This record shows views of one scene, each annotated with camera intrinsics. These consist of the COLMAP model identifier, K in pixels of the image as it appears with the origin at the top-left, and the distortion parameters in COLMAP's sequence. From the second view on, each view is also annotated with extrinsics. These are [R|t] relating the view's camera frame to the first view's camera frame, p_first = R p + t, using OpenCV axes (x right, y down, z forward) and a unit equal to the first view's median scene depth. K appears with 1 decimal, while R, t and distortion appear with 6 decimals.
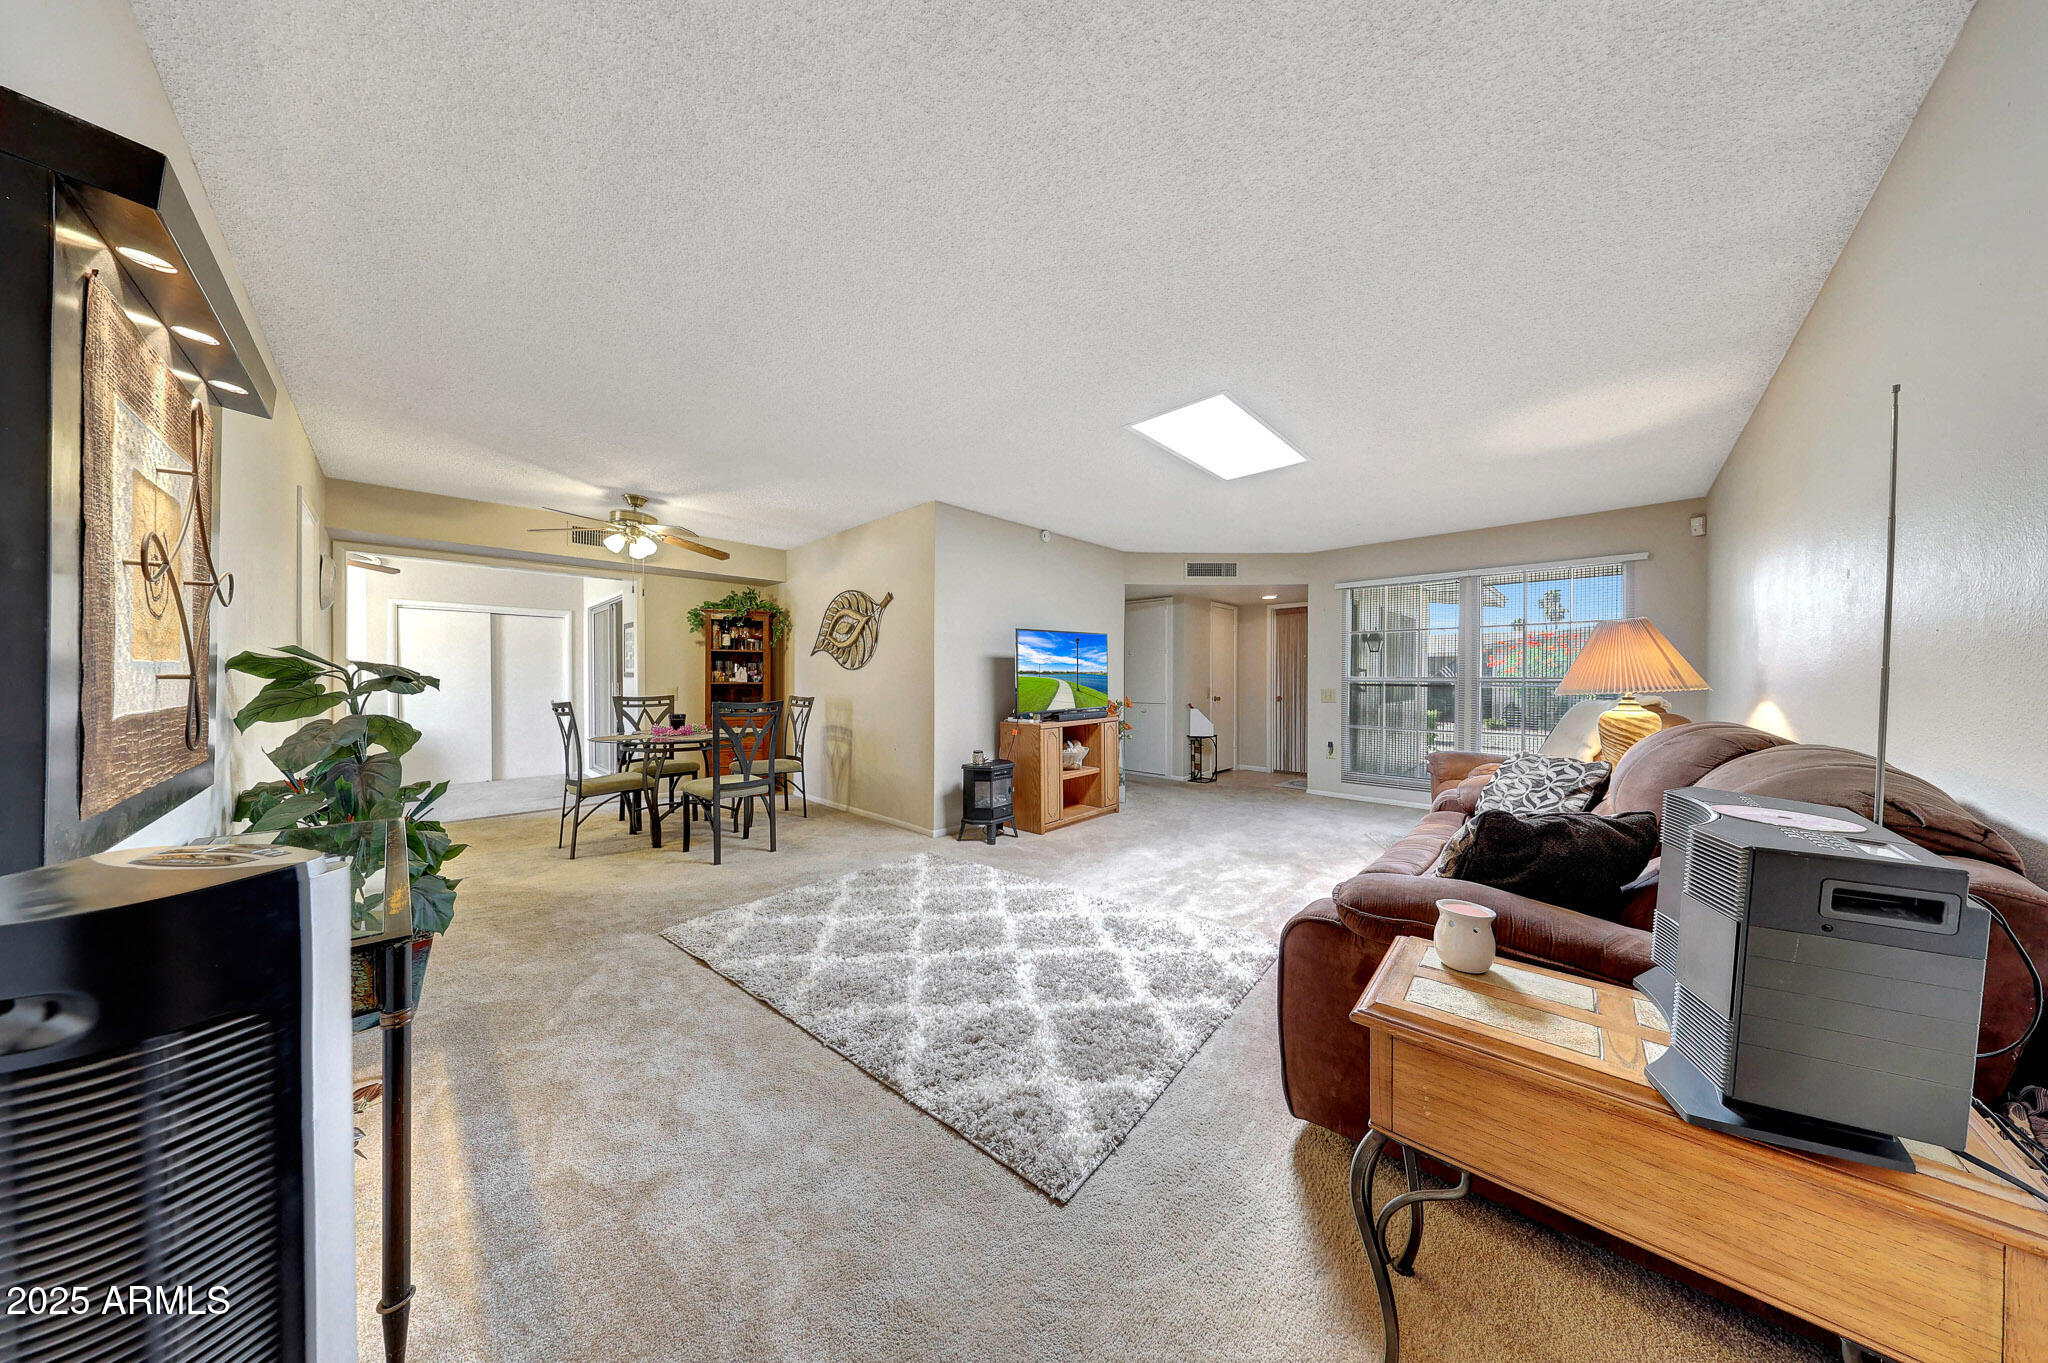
lens RADIAL K [[593.8, 0, 1017.7], [0, 593.8, 678.7], [0, 0, 1]] dist [-0.000085, -0.000001]
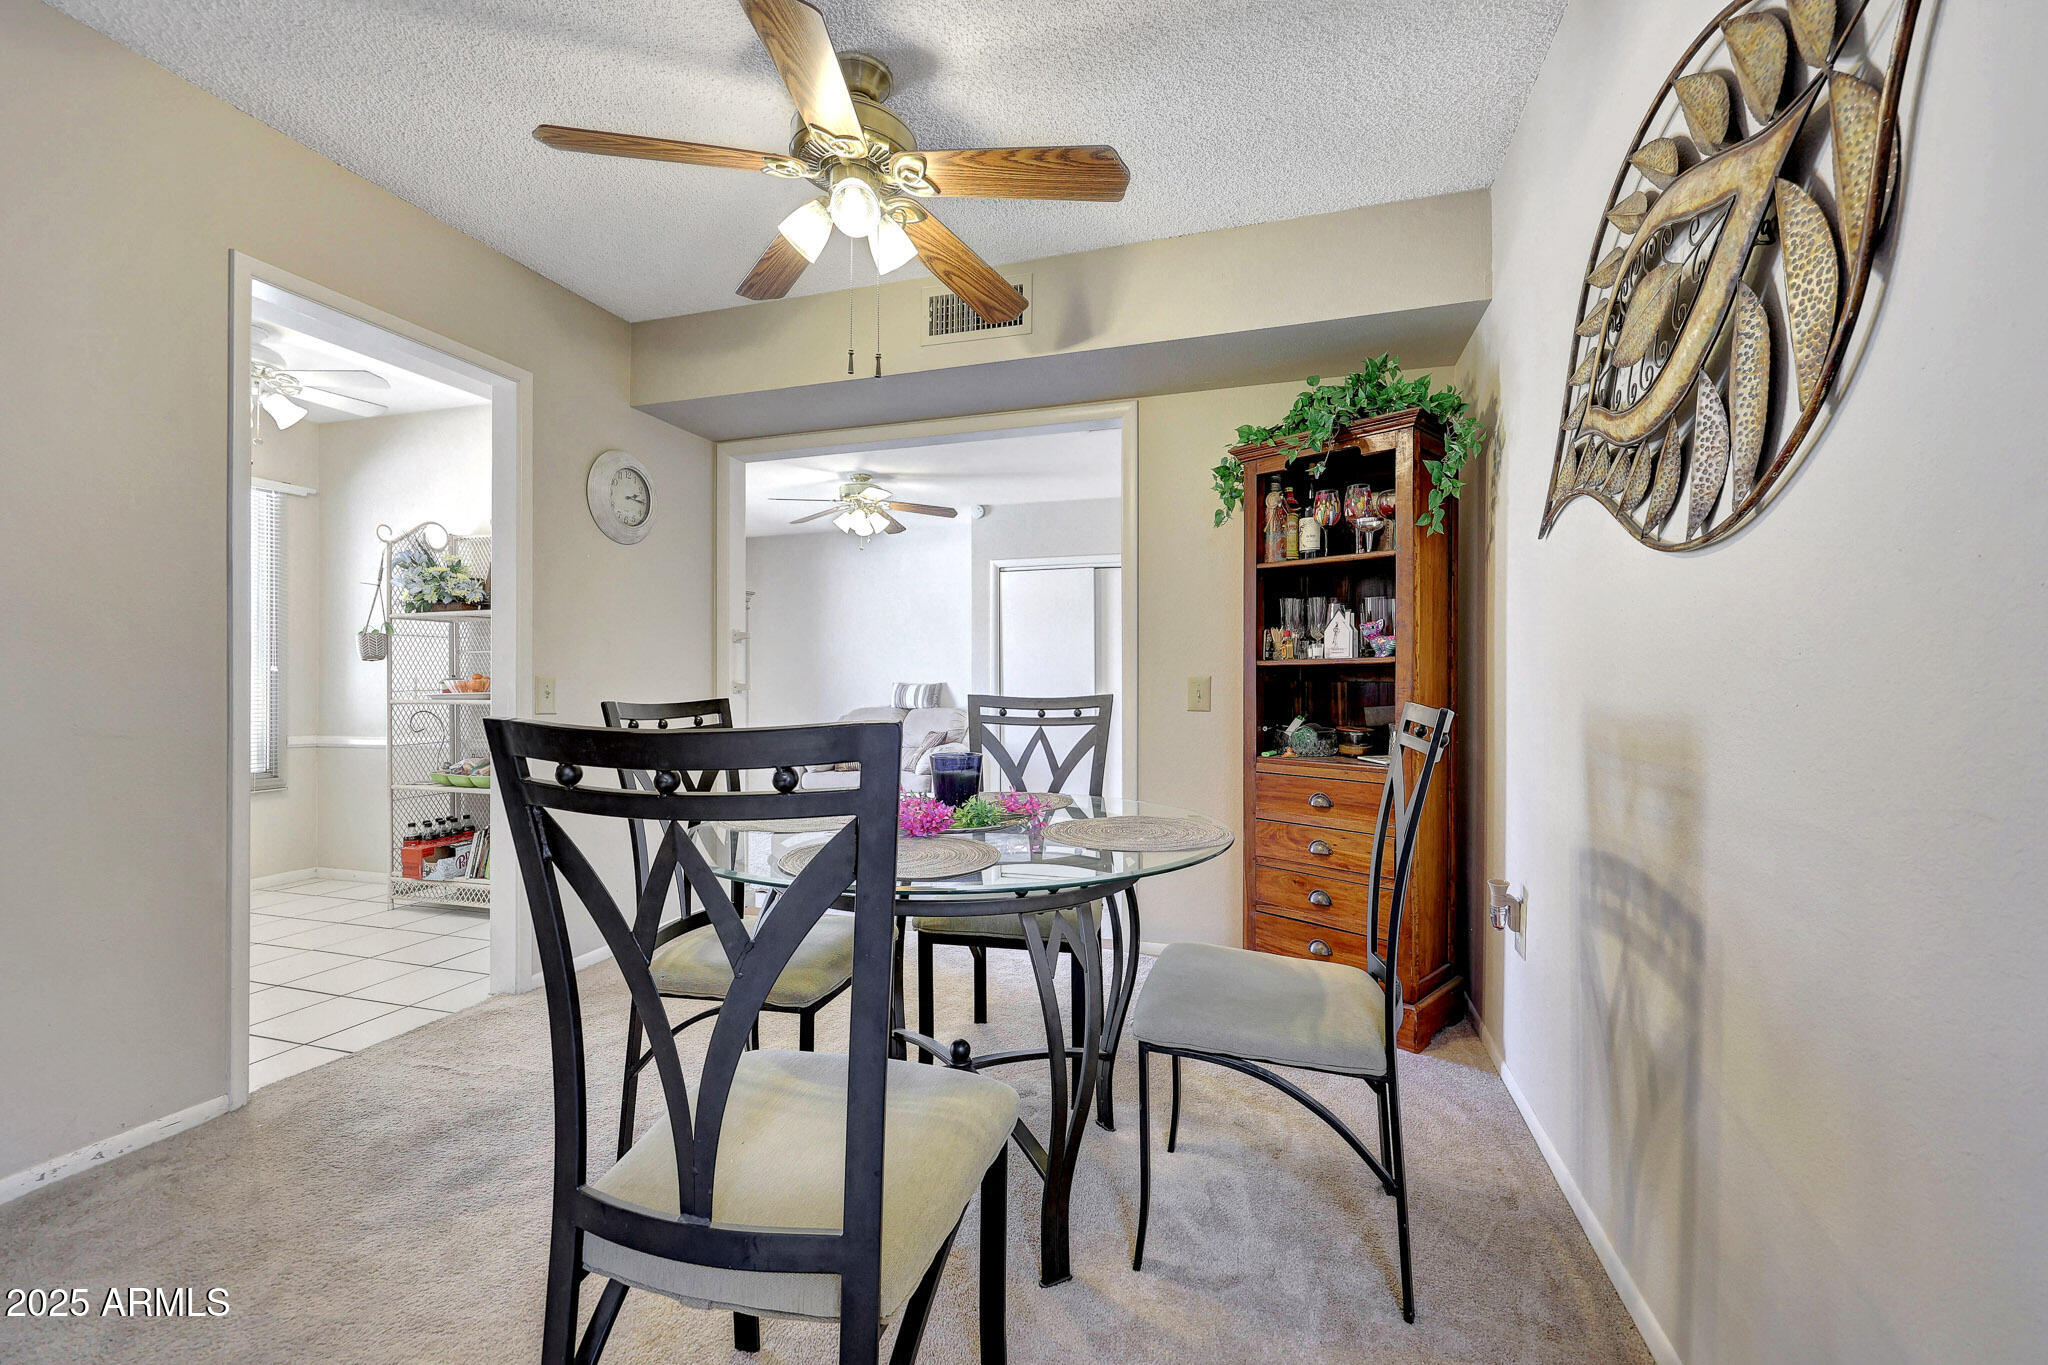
lens RADIAL K [[858.6, 0, 1025.8], [0, 858.6, 686.9], [0, 0, 1]] dist [-0.002520, -0.000079]
pose [[0.454036, 0.000409, -0.890983, -0.152848], [-0.002934, 0.999995, -0.001036, 0.023640], [0.890979, 0.003084, 0.454035, 0.722324]]
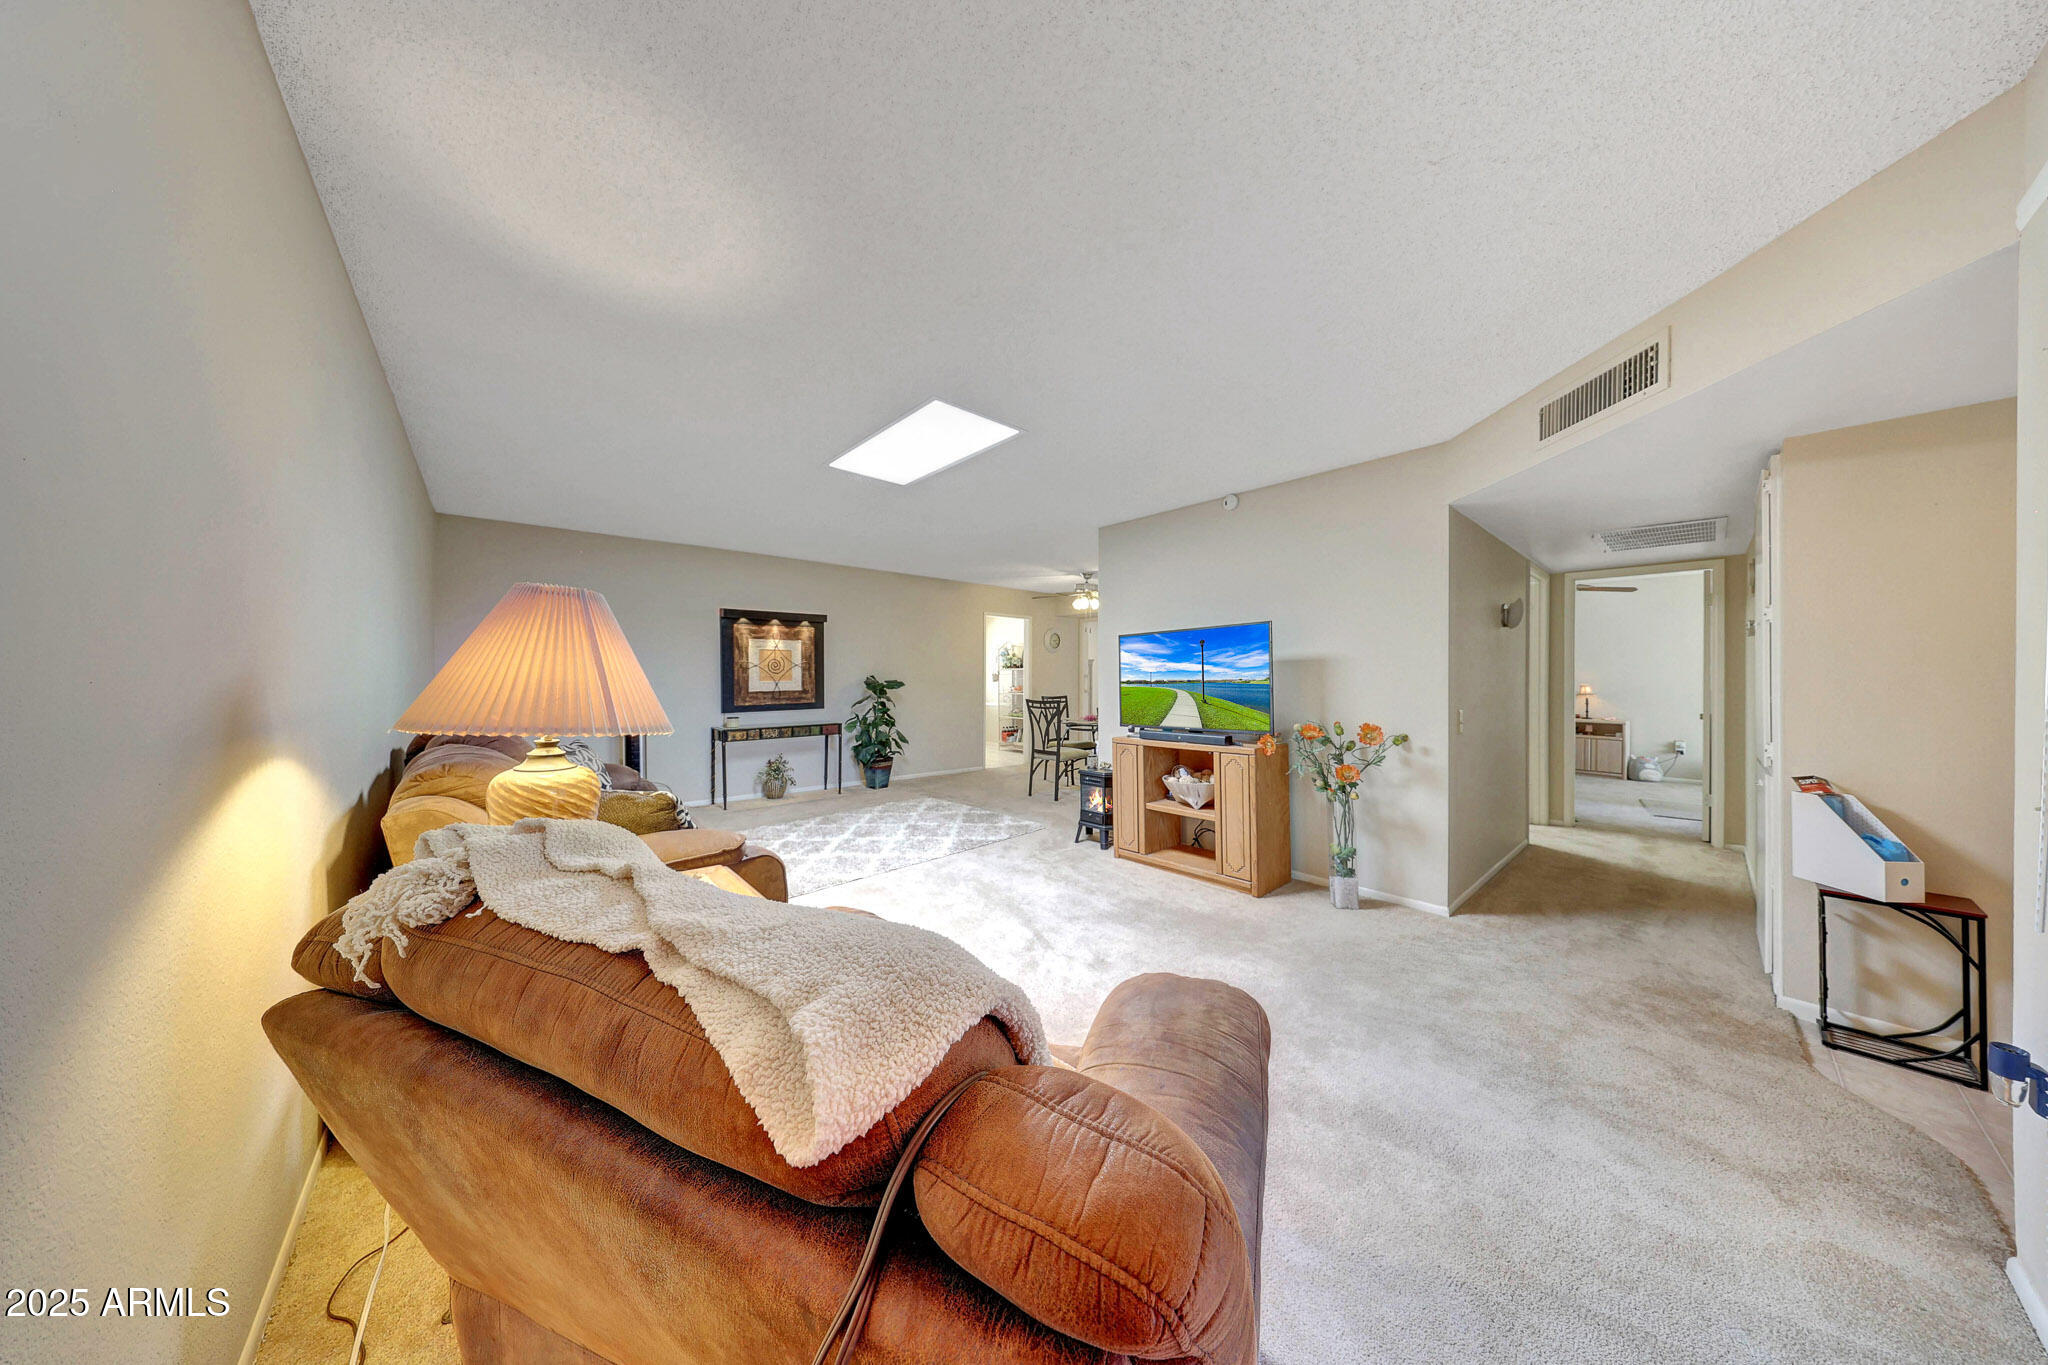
lens RADIAL K [[593.8, 0, 1022.0], [0, 593.8, 679.1], [0, 0, 1]] dist [-0.000085, -0.000001]
pose [[-0.077993, 0.004550, -0.996944, 0.829544], [-0.000735, 0.999989, 0.004621, -0.016042], [0.996954, 0.001093, -0.077988, 0.789260]]
